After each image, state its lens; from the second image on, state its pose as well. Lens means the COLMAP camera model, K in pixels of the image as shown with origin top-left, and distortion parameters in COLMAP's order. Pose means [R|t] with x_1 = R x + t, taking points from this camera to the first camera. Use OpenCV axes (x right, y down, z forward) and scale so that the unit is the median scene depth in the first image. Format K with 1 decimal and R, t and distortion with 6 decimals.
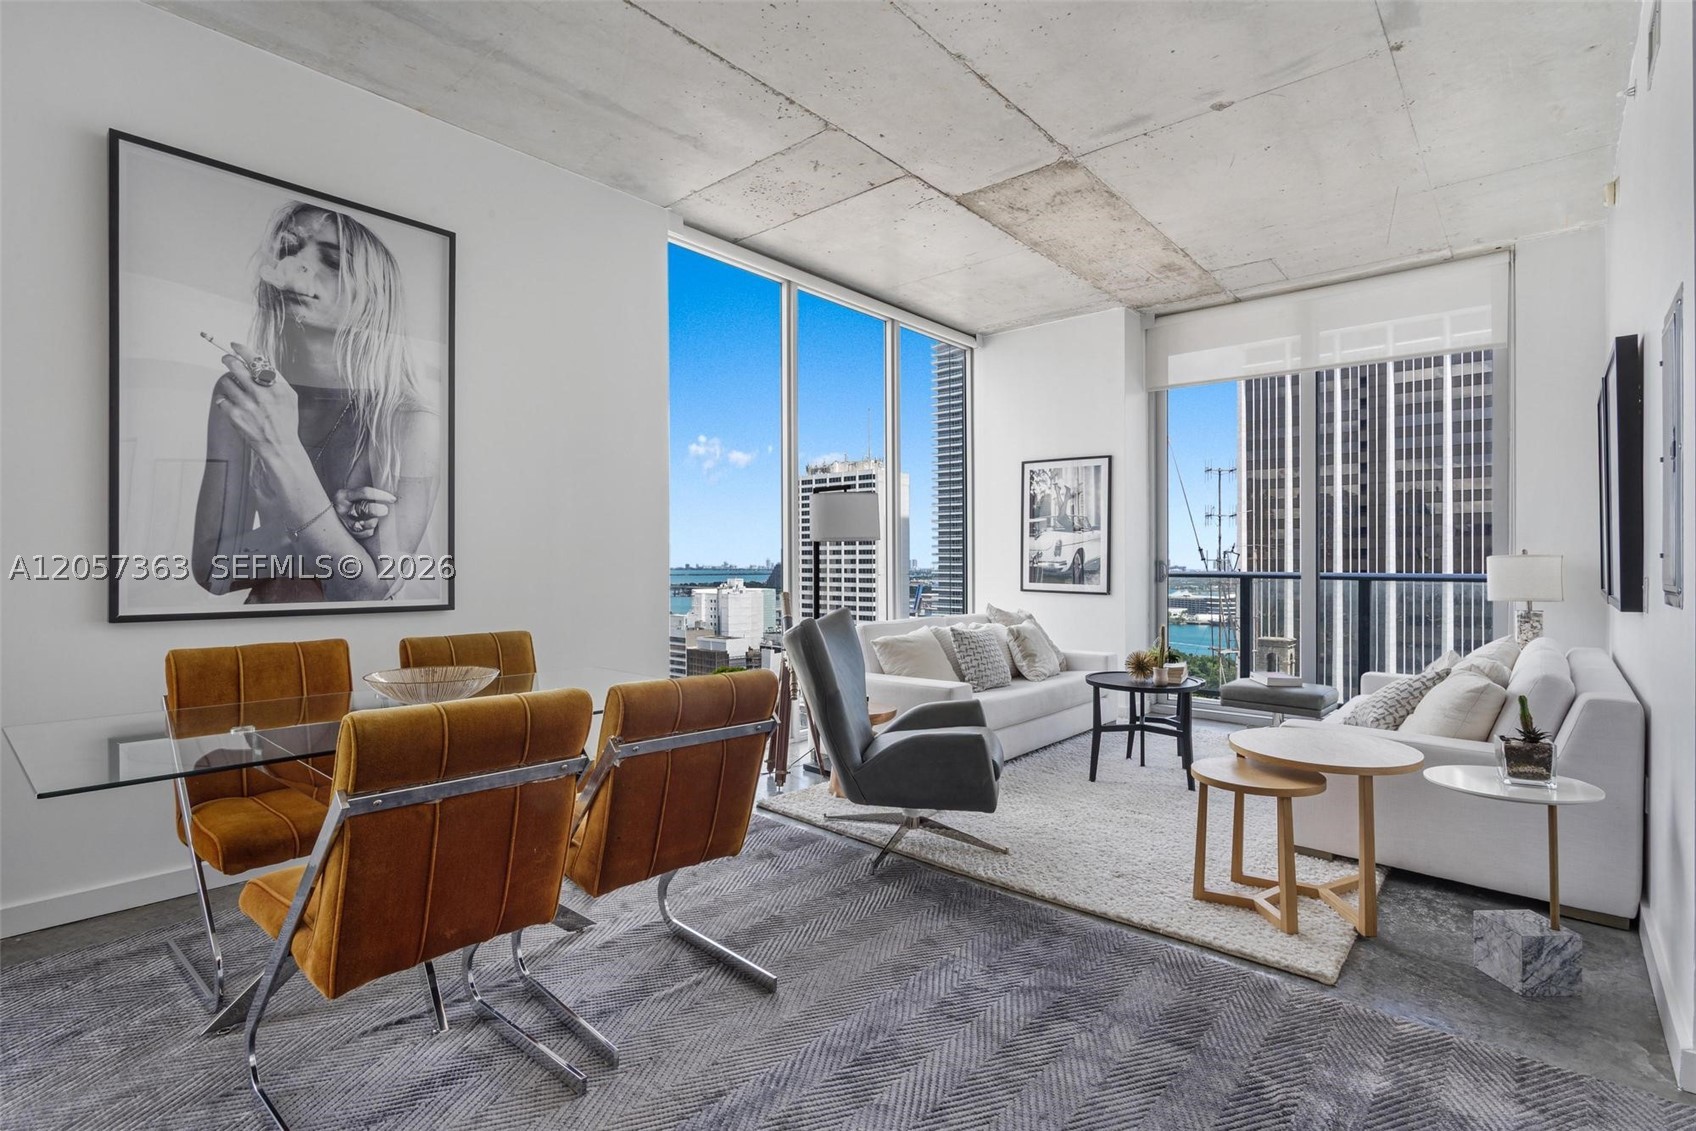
lens RADIAL K [[792.0, 0, 841.8], [0, 792.0, 560.9], [0, 0, 1]] dist [-0.016543, 0.000387]
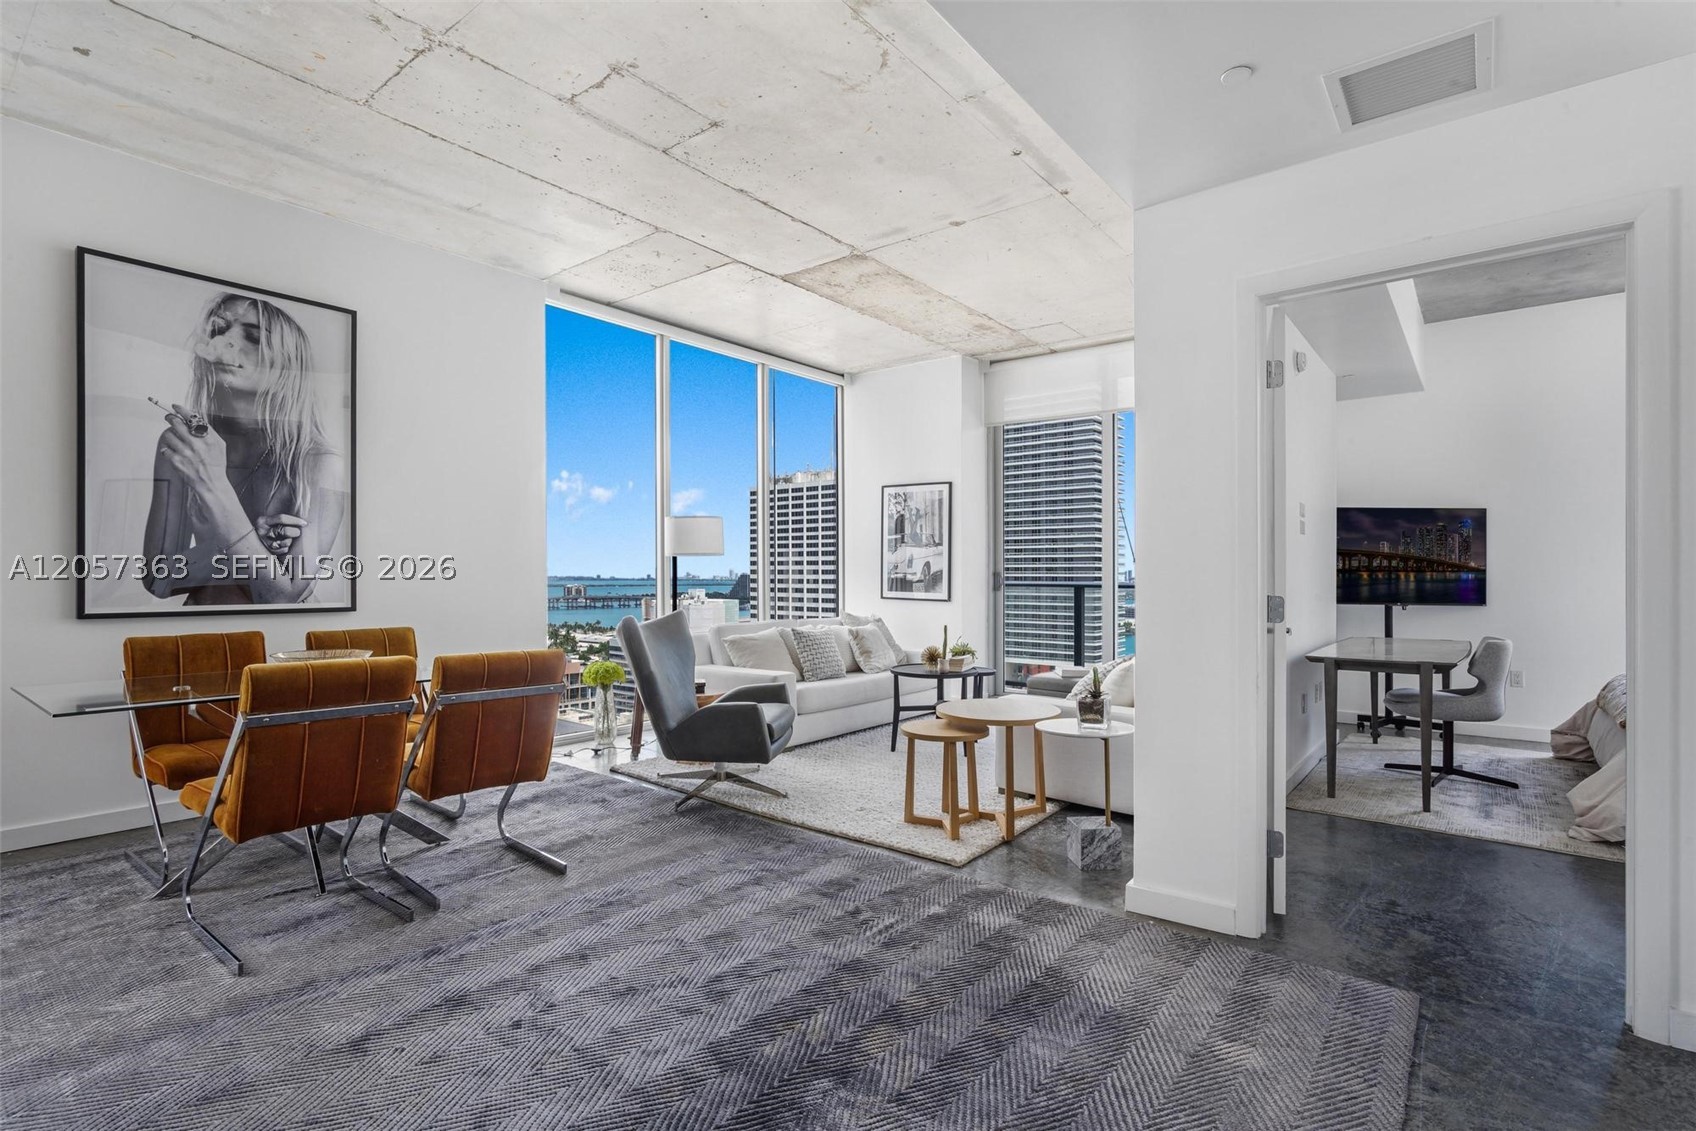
lens RADIAL K [[794.5, 0, 843.2], [0, 794.5, 573.3], [0, 0, 1]] dist [-0.020838, 0.001711]
pose [[0.998800, 0.000624, 0.048967, 0.261272], [-0.000730, 0.999997, 0.002145, -0.002035], [-0.048966, -0.002178, 0.998798, -0.342152]]
